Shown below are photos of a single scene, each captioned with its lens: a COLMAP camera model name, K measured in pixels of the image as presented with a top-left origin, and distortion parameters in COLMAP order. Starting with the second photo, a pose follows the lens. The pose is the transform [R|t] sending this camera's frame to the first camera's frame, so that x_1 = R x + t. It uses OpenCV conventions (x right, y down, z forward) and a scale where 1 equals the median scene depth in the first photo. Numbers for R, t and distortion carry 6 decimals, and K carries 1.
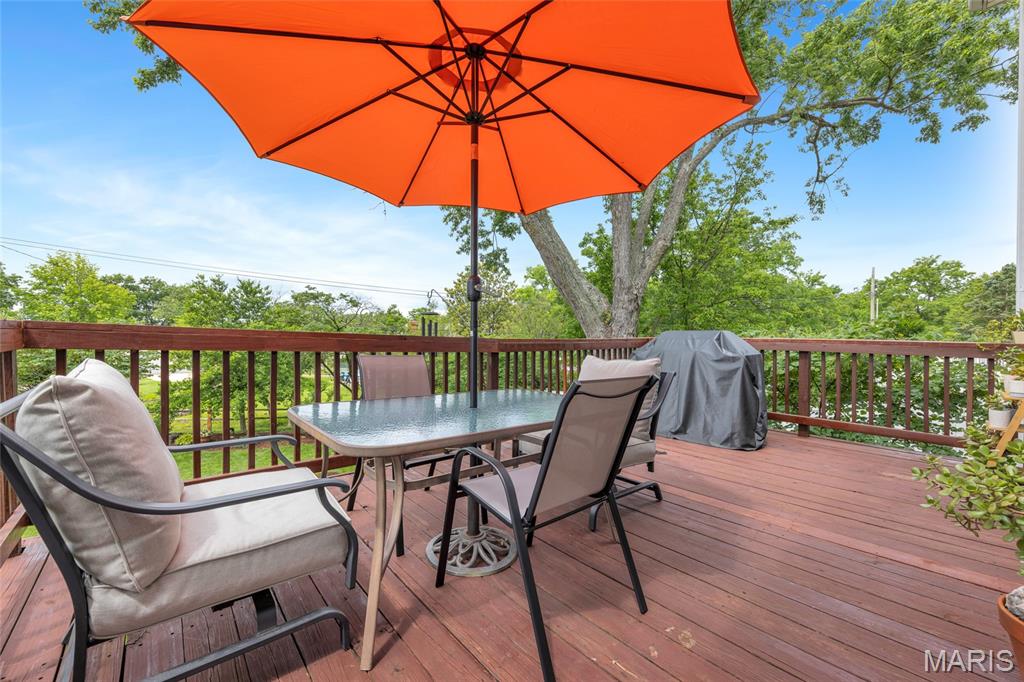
lens RADIAL K [[389.8, 0, 509.5], [0, 389.8, 342.0], [0, 0, 1]] dist [0.000729, -0.000215]
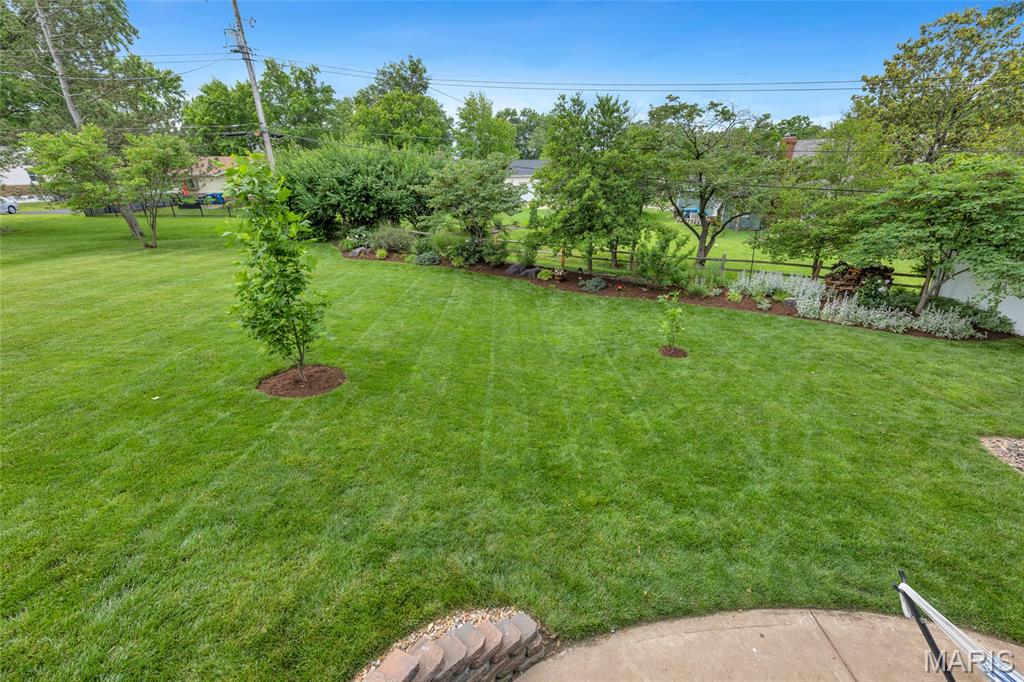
lens RADIAL K [[389.8, 0, 509.5], [0, 389.8, 342.0], [0, 0, 1]] dist [0.000729, -0.000215]
pose [[0.705951, 0.278053, -0.651398, -0.107819], [0.012238, 0.914789, 0.403747, -0.012433], [0.708155, -0.292997, 0.642394, 0.137130]]
